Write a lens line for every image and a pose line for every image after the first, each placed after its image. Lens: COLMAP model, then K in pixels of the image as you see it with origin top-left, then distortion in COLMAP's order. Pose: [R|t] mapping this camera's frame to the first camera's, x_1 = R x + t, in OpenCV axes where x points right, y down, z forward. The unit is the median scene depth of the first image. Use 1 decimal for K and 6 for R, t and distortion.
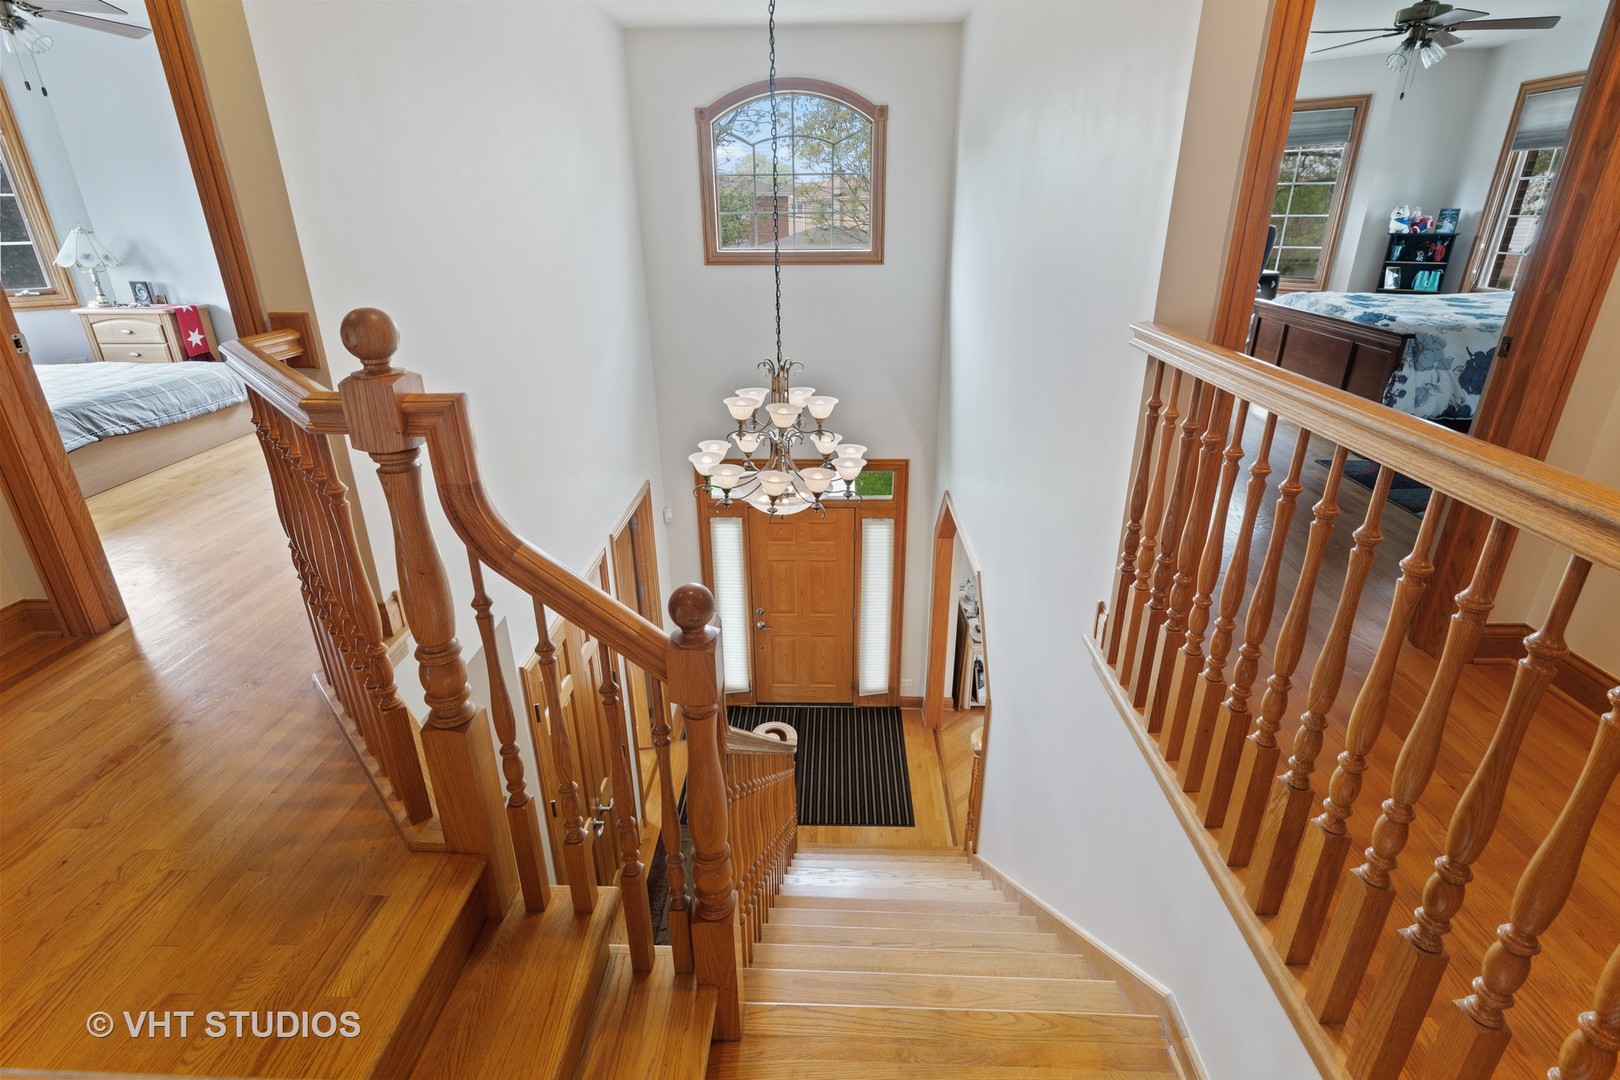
lens RADIAL K [[779.0, 0, 812.6], [0, 779.0, 528.8], [0, 0, 1]] dist [0.001373, 0.000066]
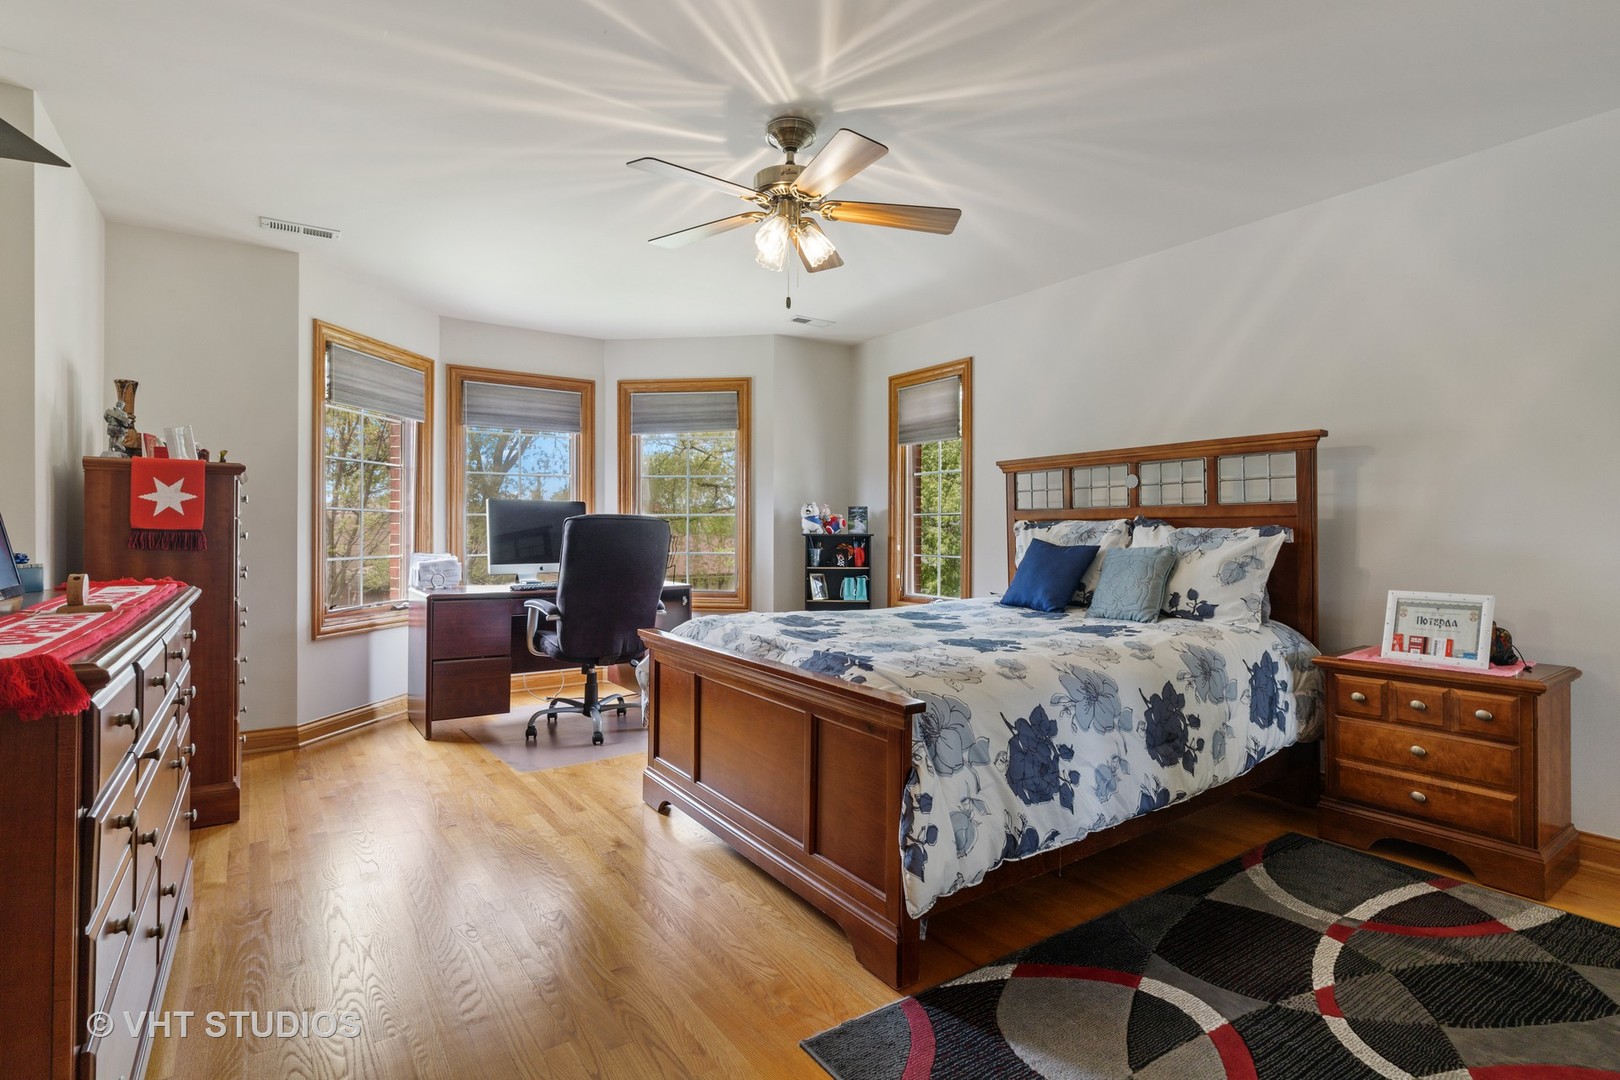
lens RADIAL K [[794.9, 0, 813.5], [0, 794.9, 530.7], [0, 0, 1]] dist [0.001242, 0.000288]
pose [[0.804187, 0.009861, 0.594294, 0.409978], [0.218747, 0.924777, -0.311348, -0.196632], [-0.552659, 0.380382, 0.741537, 0.604178]]
